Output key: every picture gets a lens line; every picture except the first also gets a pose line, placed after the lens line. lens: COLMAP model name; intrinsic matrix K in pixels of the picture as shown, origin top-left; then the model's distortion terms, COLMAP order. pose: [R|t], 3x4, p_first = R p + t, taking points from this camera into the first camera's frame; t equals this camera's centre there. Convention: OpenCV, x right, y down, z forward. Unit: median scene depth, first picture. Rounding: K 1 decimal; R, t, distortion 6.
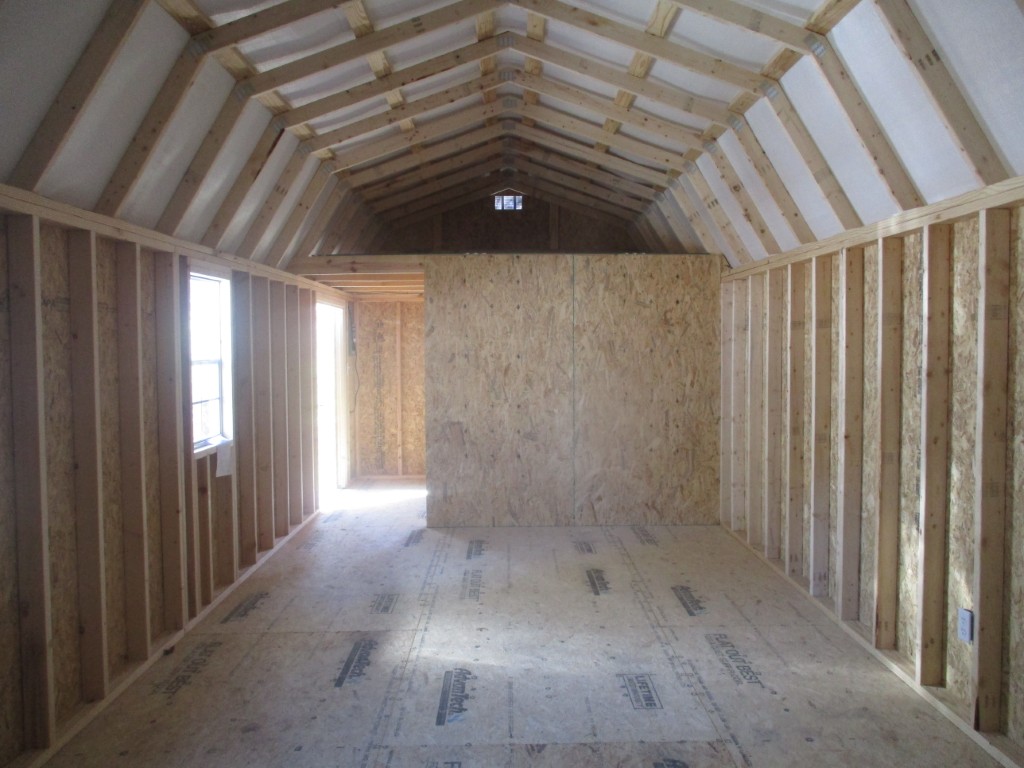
lens RADIAL K [[851.0, 0, 535.0], [0, 851.0, 380.7], [0, 0, 1]] dist [-0.025812, 0.018013]
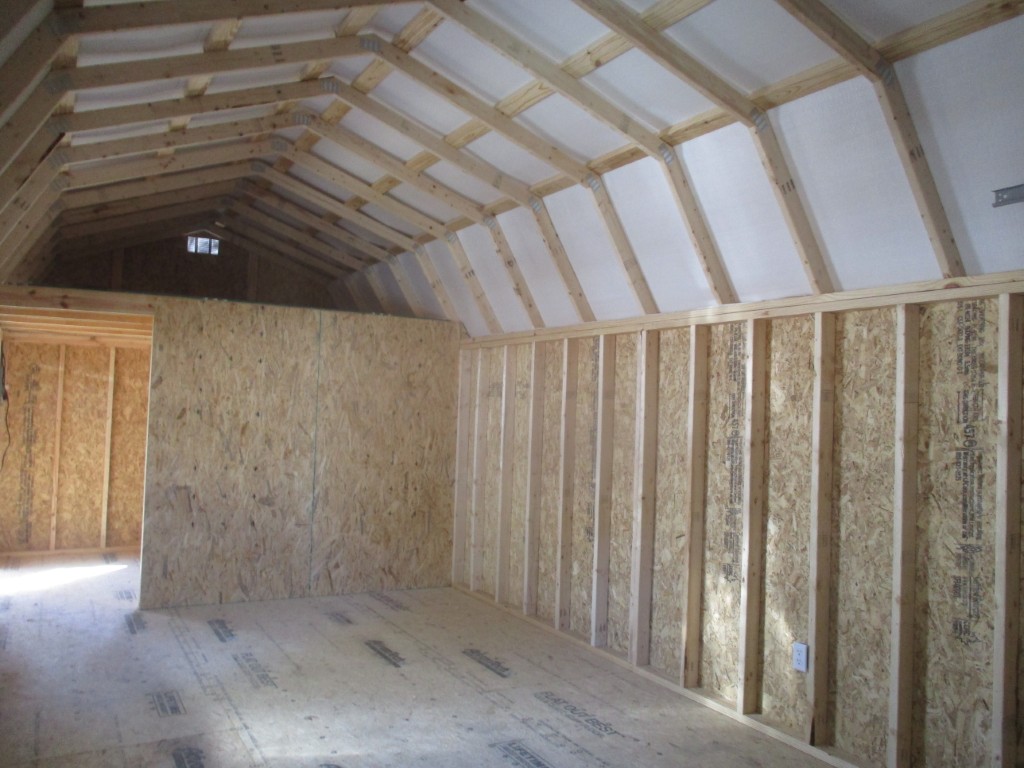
lens RADIAL K [[851.0, 0, 510.3], [0, 851.0, 383.9], [0, 0, 1]] dist [-0.025812, 0.018013]
pose [[0.883790, 0.047265, 0.465491, -0.228874], [-0.016448, 0.997408, -0.070045, -0.001692], [-0.467595, 0.054249, 0.882277, 0.063971]]
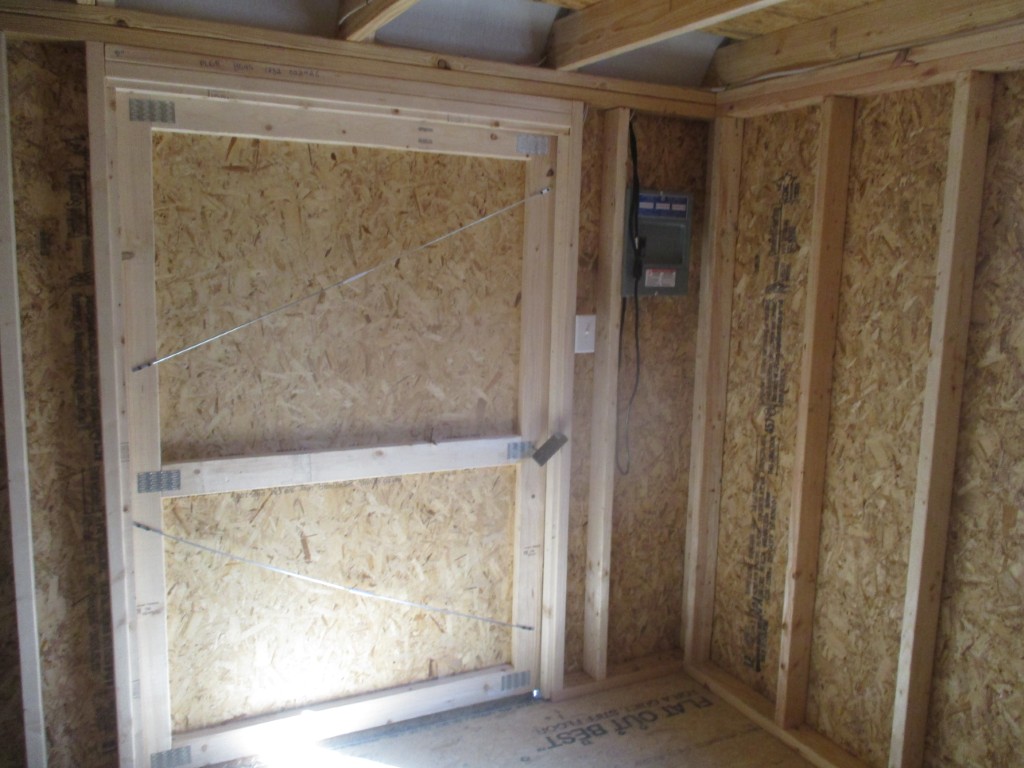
lens RADIAL K [[851.0, 0, 519.0], [0, 851.0, 377.5], [0, 0, 1]] dist [-0.025812, 0.018013]
pose [[0.419551, 0.152725, -0.894792, 0.062048], [-0.094617, 0.987733, 0.124224, -0.045793], [0.902787, 0.032544, 0.428854, 1.171542]]
